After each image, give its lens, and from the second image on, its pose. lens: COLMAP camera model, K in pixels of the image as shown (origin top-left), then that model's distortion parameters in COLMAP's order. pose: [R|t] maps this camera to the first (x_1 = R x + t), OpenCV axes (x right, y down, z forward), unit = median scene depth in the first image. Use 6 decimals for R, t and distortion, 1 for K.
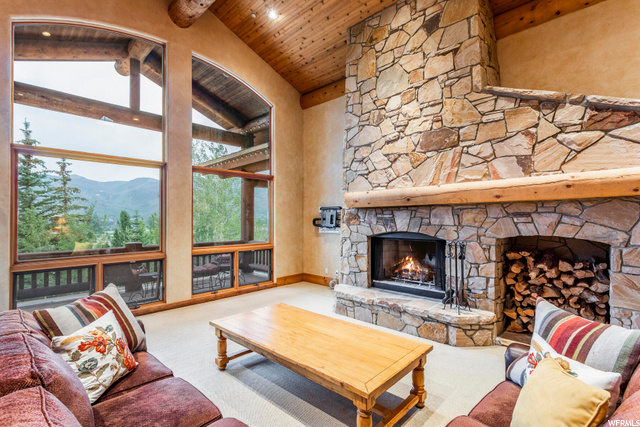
lens RADIAL K [[310.1, 0, 312.8], [0, 310.1, 211.3], [0, 0, 1]] dist [0.006562, 0.000181]
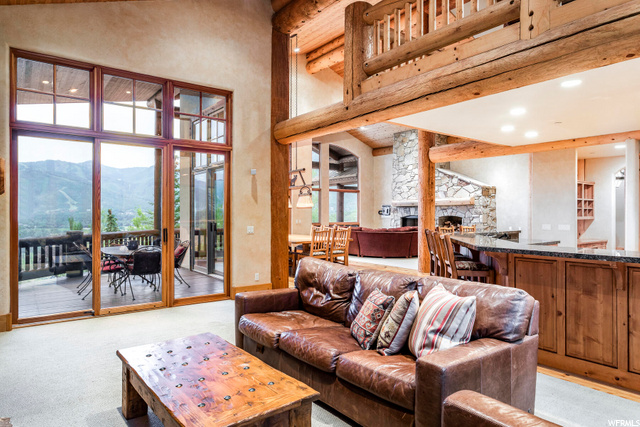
lens RADIAL K [[390.7, 0, 319.9], [0, 390.7, 208.9], [0, 0, 1]] dist [-0.002145, 0.001081]
pose [[0.992264, 0.002331, -0.124124, -0.092488], [-0.000575, 0.999899, 0.014187, -0.039485], [0.124144, -0.014006, 0.992165, -2.434639]]
